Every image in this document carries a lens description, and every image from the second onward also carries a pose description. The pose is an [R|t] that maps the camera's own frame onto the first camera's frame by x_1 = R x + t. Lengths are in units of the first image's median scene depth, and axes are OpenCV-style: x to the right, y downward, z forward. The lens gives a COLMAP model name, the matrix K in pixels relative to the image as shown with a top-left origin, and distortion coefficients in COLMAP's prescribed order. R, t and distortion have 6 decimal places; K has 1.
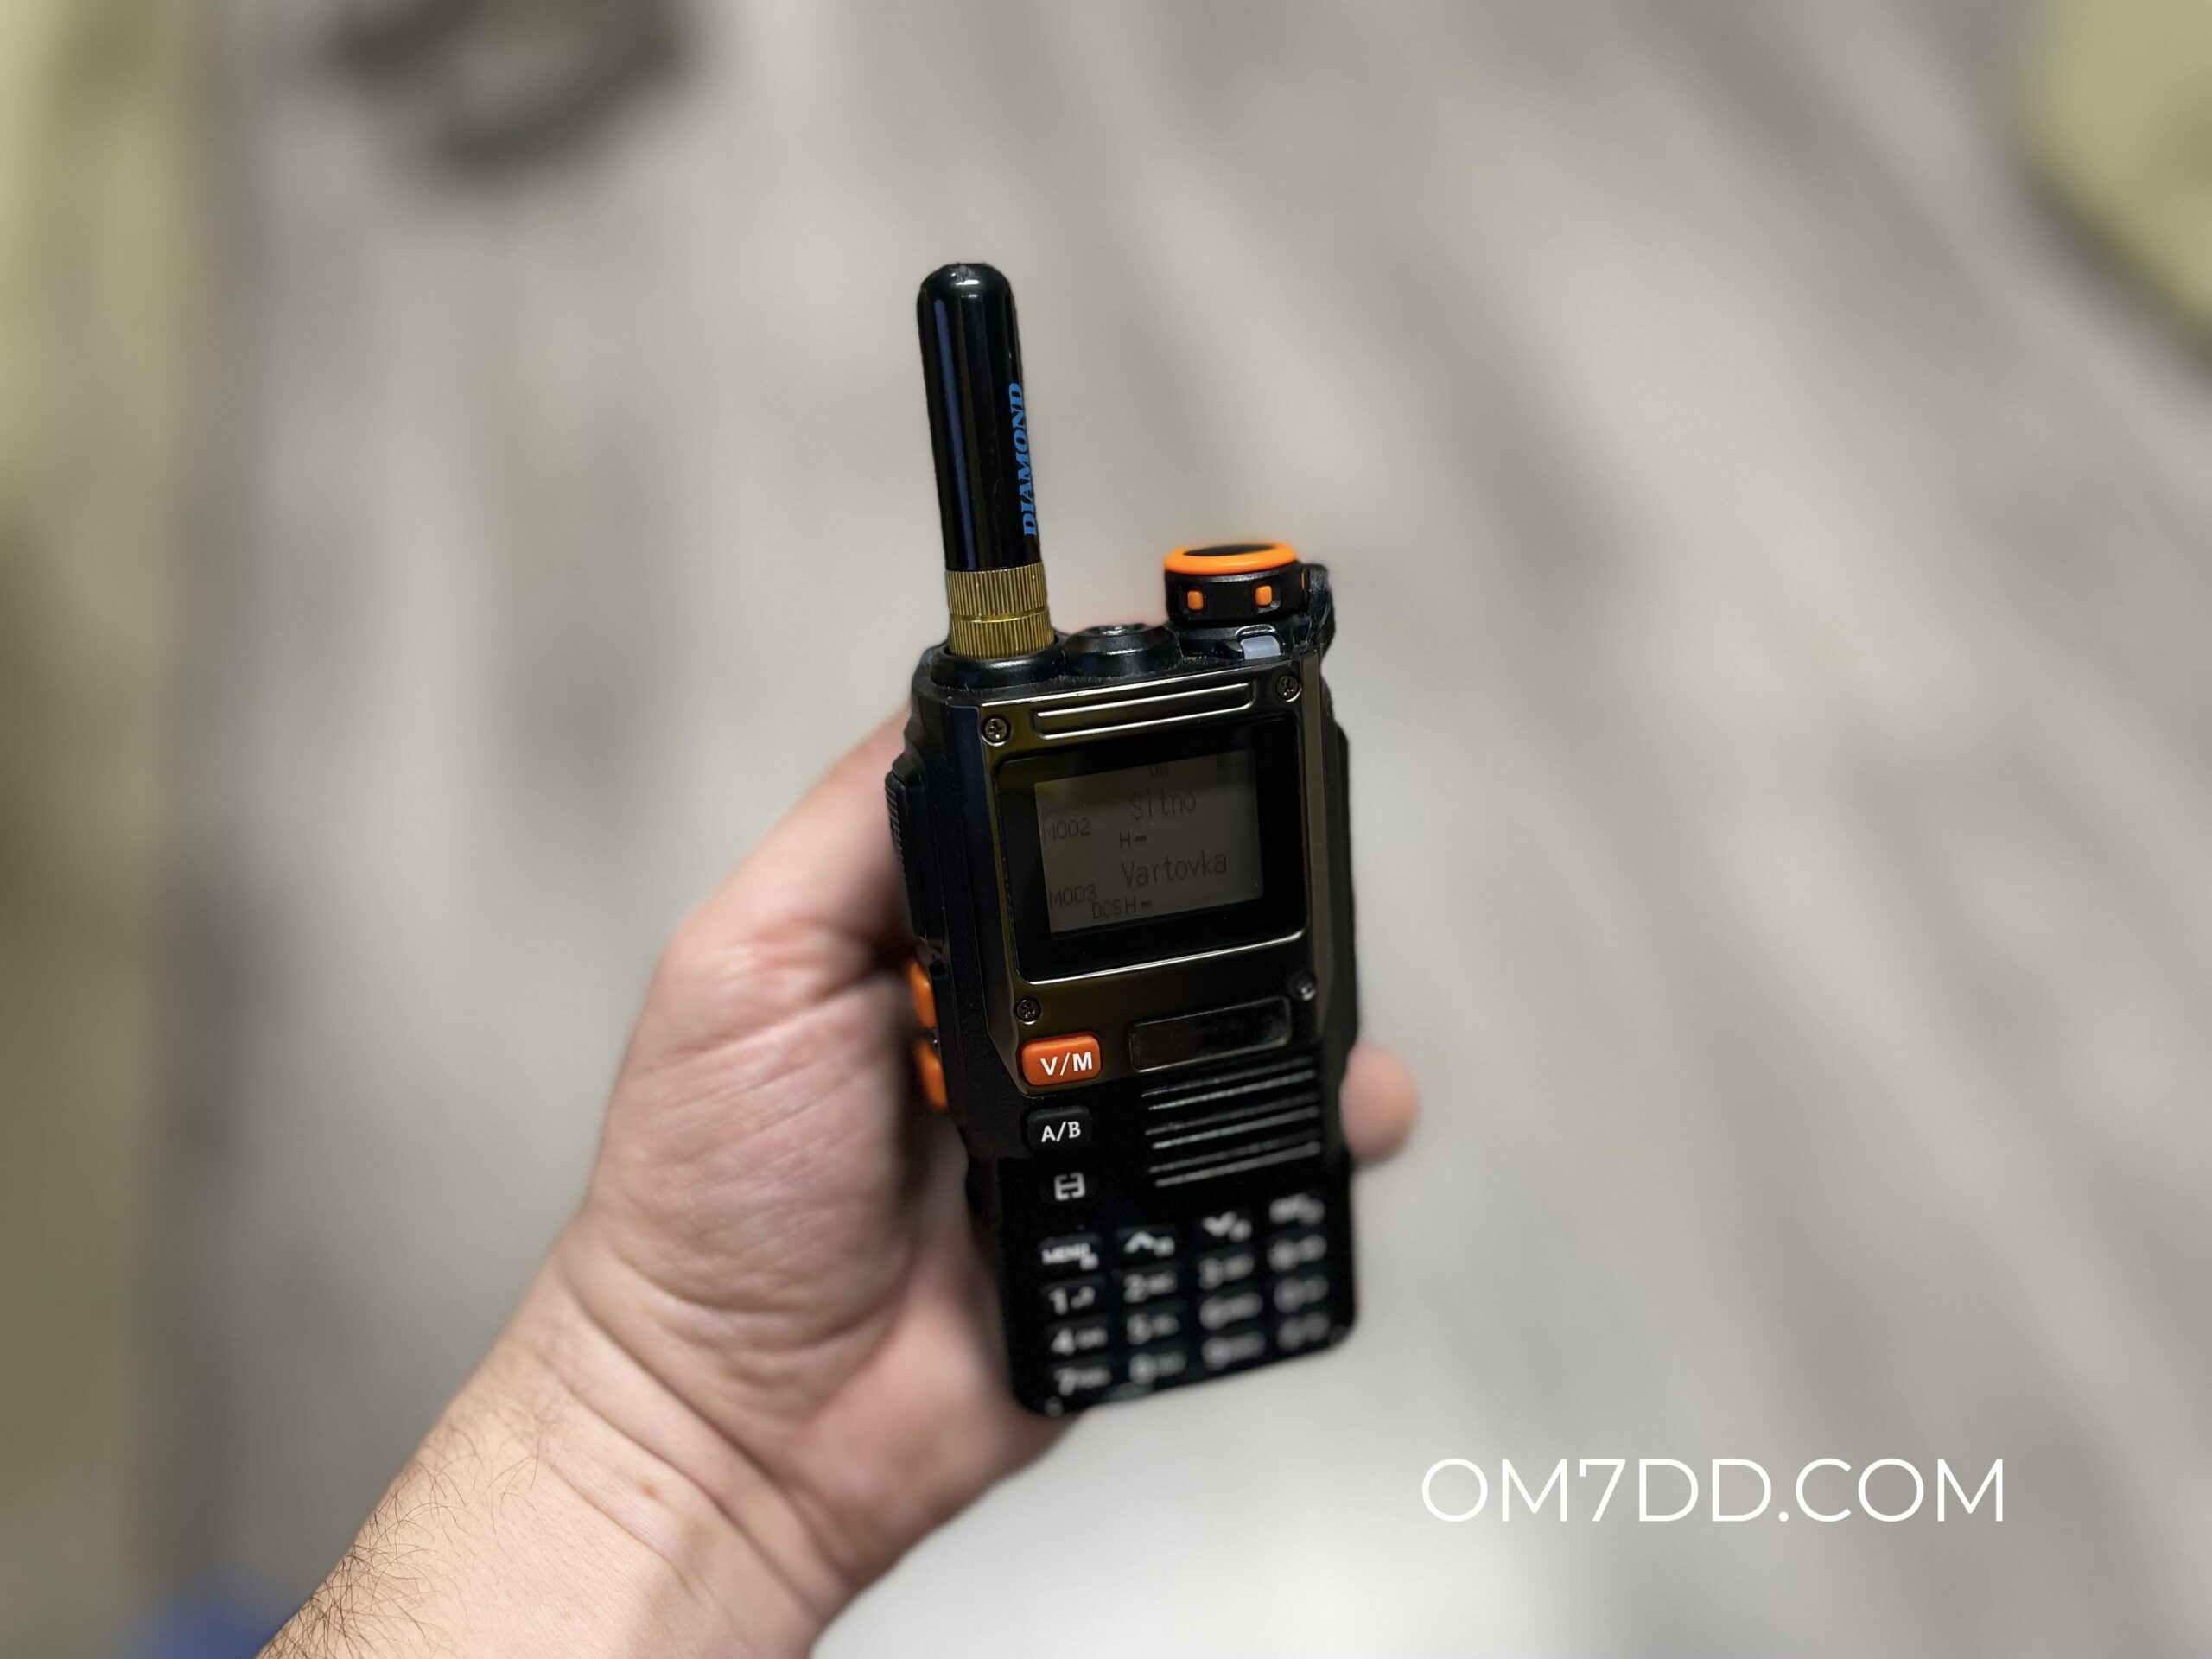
lens RADIAL K [[1687.4, 0, 1106.0], [0, 1687.4, 829.5], [0, 0, 1]] dist [0.094085, -0.152285]
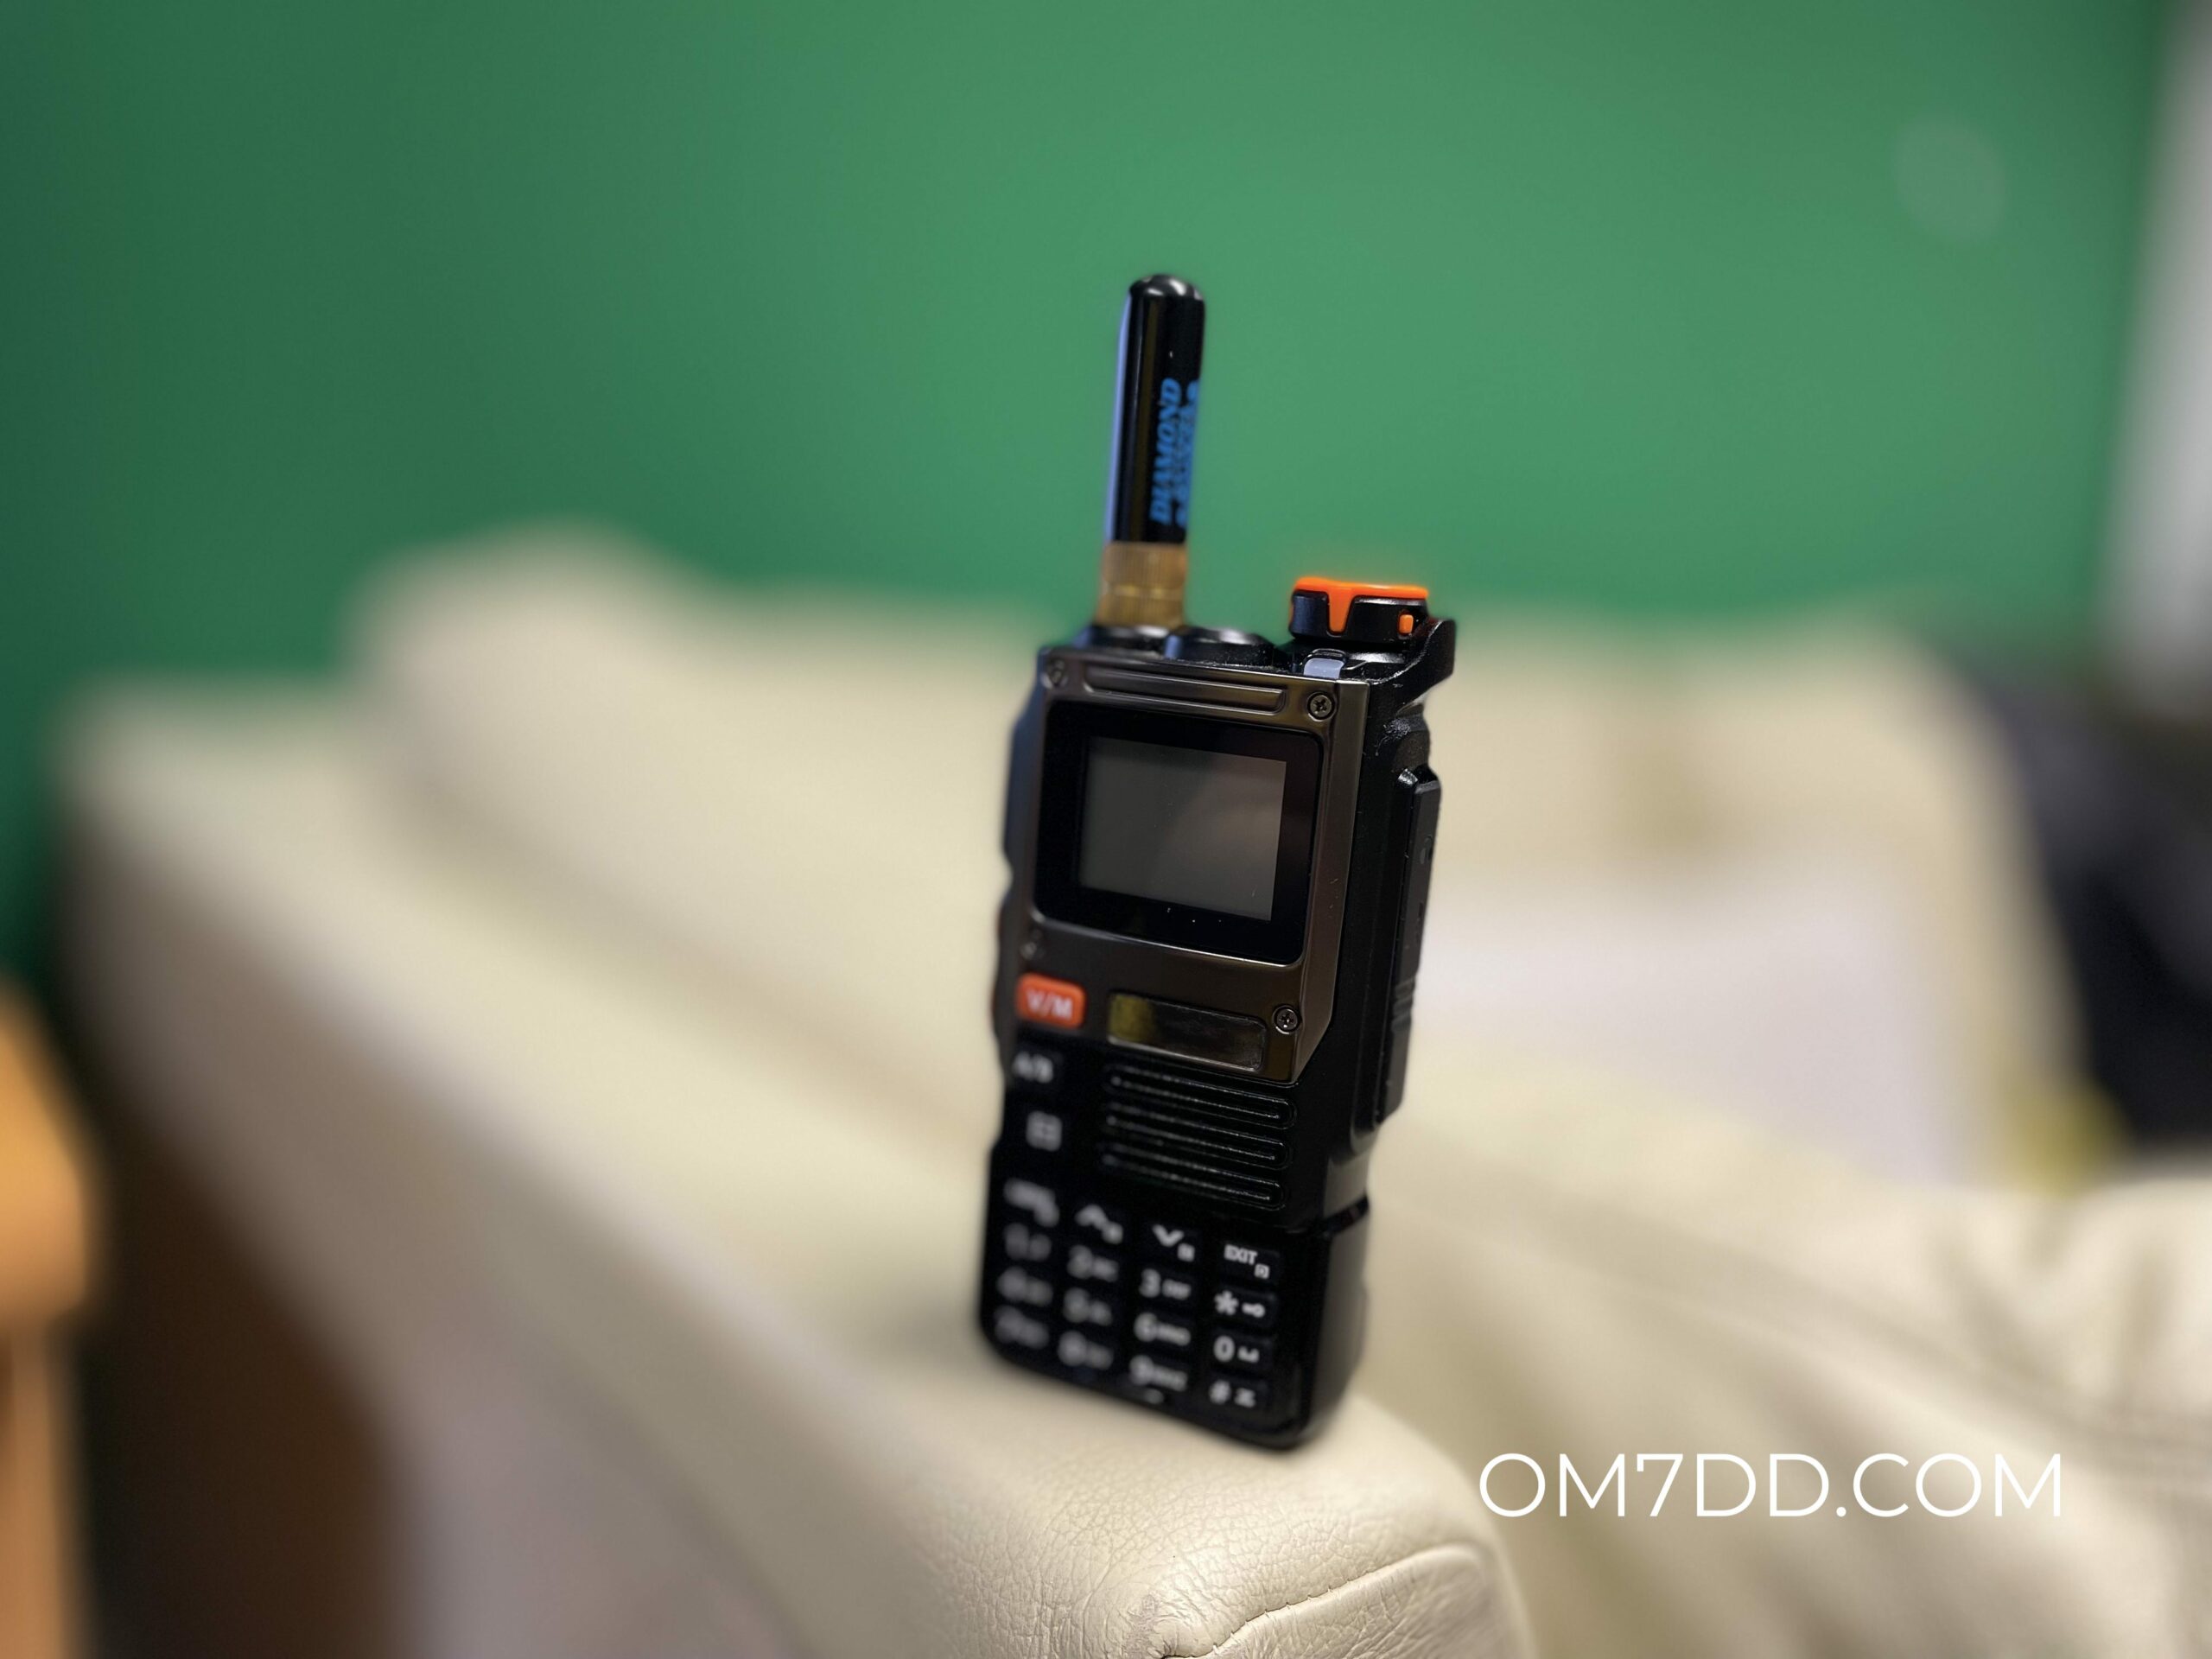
lens RADIAL K [[1687.4, 0, 1106.0], [0, 1687.4, 829.5], [0, 0, 1]] dist [0.094085, -0.152285]
pose [[0.772165, 0.261512, -0.579113, 0.581672], [-0.336271, 0.941479, -0.023224, 0.047390], [0.539150, 0.212671, 0.814916, 0.132584]]
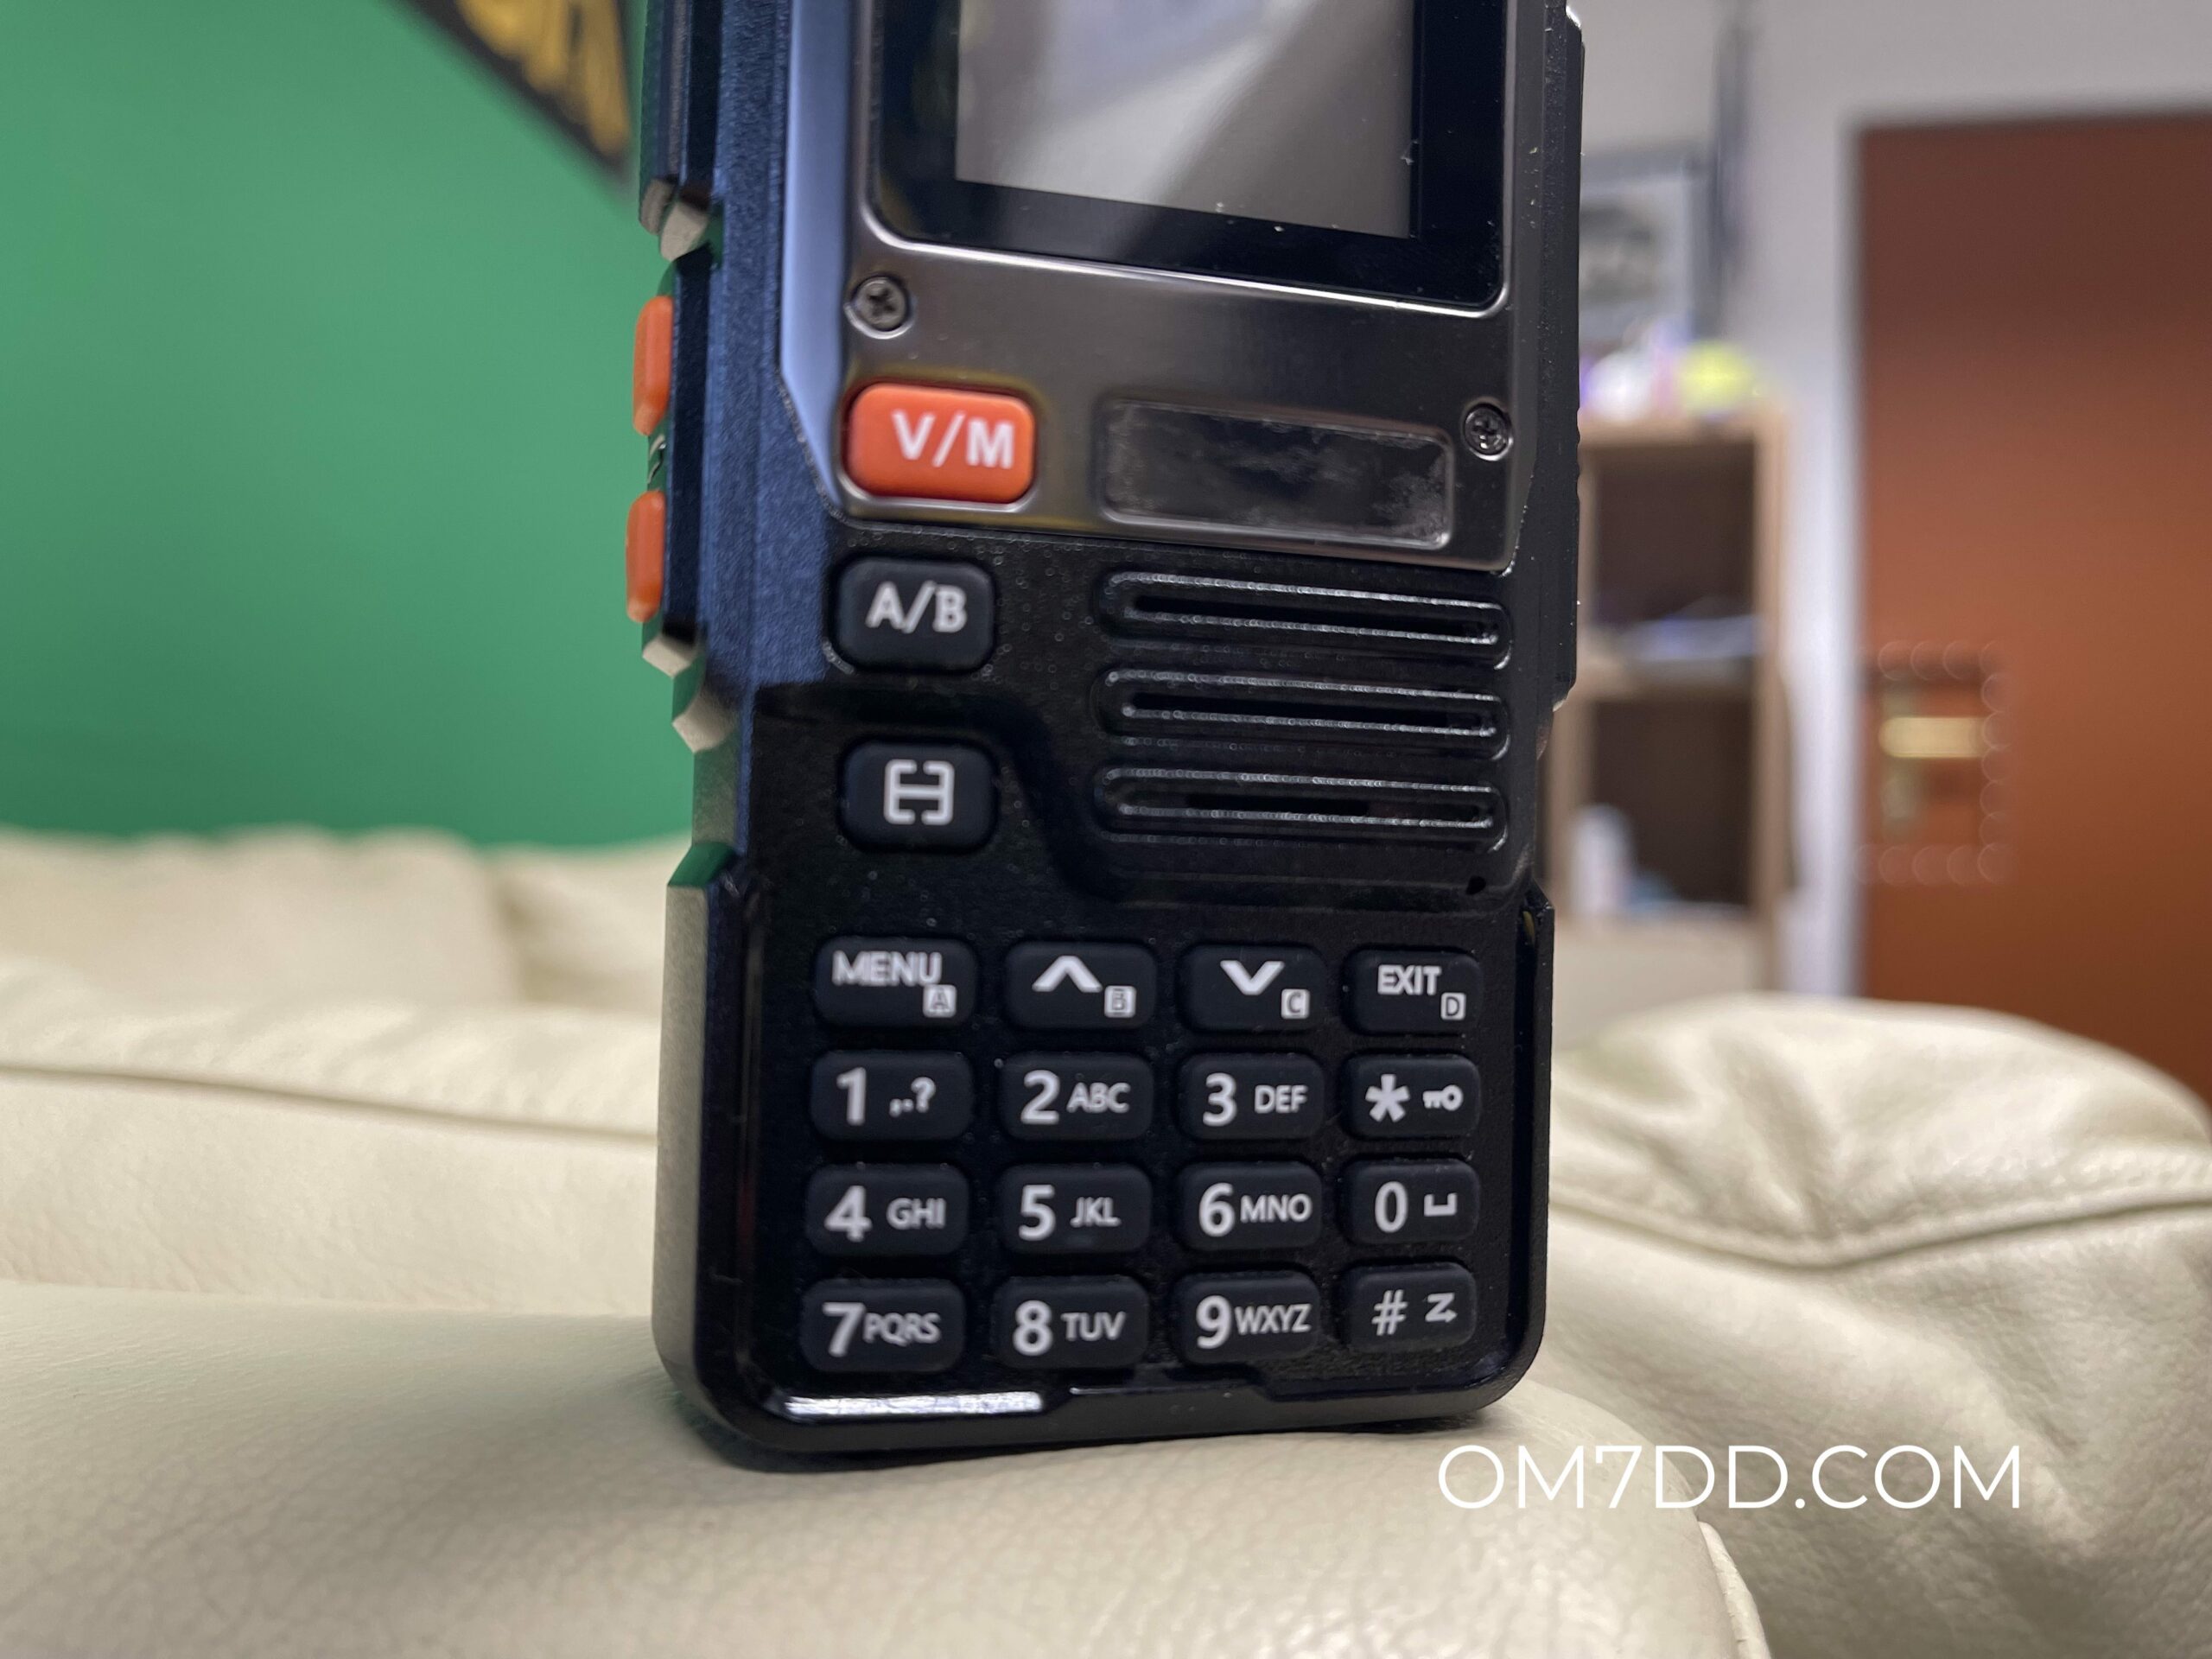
lens RADIAL K [[1687.4, 0, 1106.0], [0, 1687.4, 829.5], [0, 0, 1]] dist [0.094085, -0.152285]
pose [[0.992896, 0.117030, 0.021482, 0.017417], [-0.101943, 0.929810, -0.353639, 0.374925], [-0.061360, 0.348937, 0.935135, 0.622067]]
